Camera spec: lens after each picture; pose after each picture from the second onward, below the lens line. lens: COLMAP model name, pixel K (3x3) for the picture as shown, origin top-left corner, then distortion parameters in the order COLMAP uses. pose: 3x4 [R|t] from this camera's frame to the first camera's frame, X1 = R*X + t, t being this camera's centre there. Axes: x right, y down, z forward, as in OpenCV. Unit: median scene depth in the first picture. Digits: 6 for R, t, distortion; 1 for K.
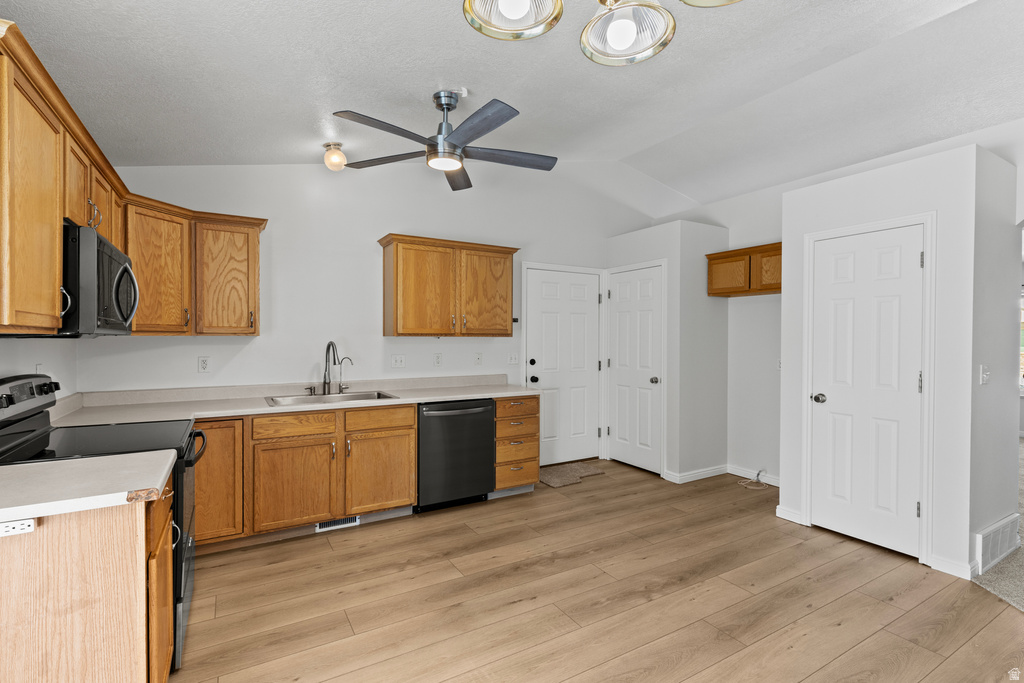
lens RADIAL K [[465.7, 0, 497.1], [0, 465.7, 339.3], [0, 0, 1]] dist [0.002473, -0.001549]
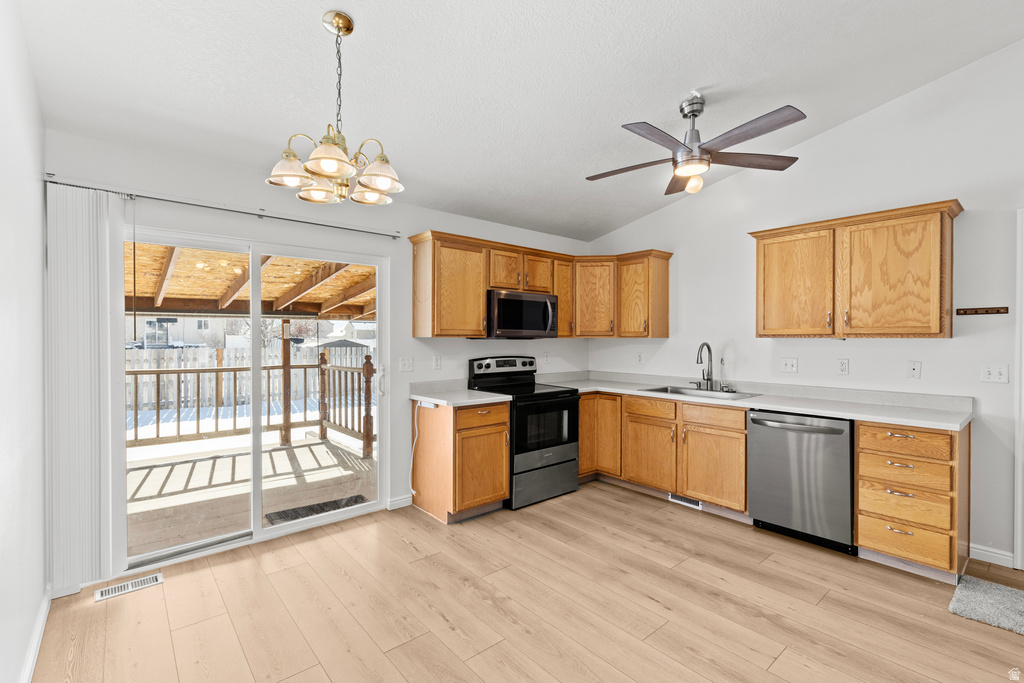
lens RADIAL K [[465.7, 0, 514.8], [0, 465.7, 339.1], [0, 0, 1]] dist [0.002473, -0.001549]
pose [[0.186342, -0.001215, -0.982484, 0.736320], [-0.005113, 0.999984, -0.002206, 0.000981], [0.982472, 0.005434, 0.186333, 0.384249]]
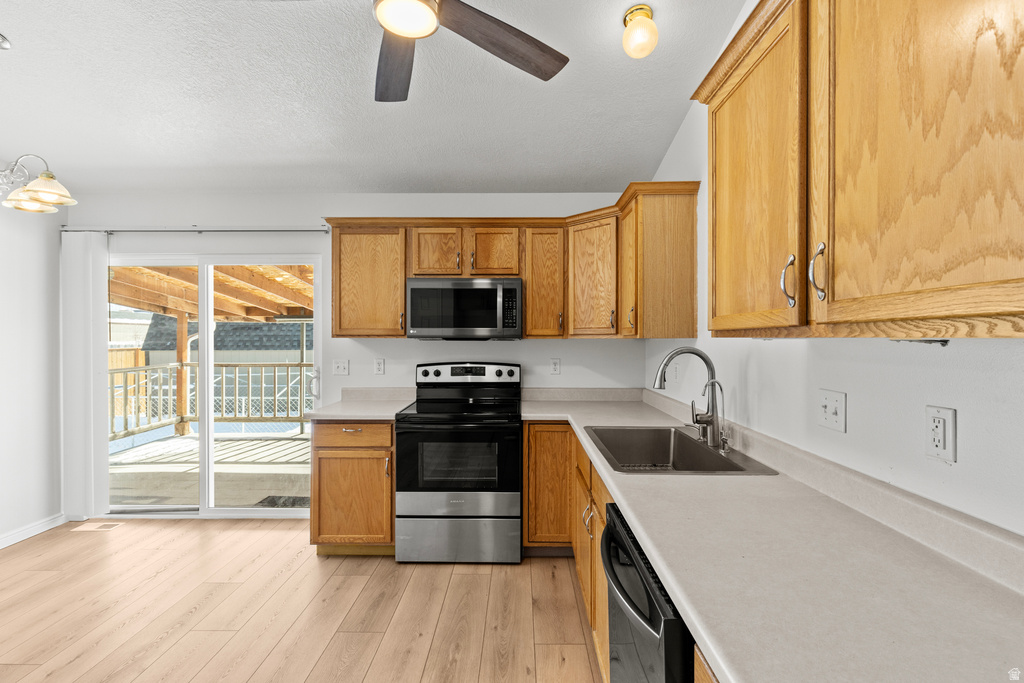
lens RADIAL K [[465.7, 0, 491.9], [0, 465.7, 337.9], [0, 0, 1]] dist [0.002473, -0.001549]
pose [[-0.515049, -0.004789, -0.857148, 0.265758], [-0.005389, 0.999983, -0.002349, -0.004984], [0.857144, 0.003410, -0.515066, 1.217178]]
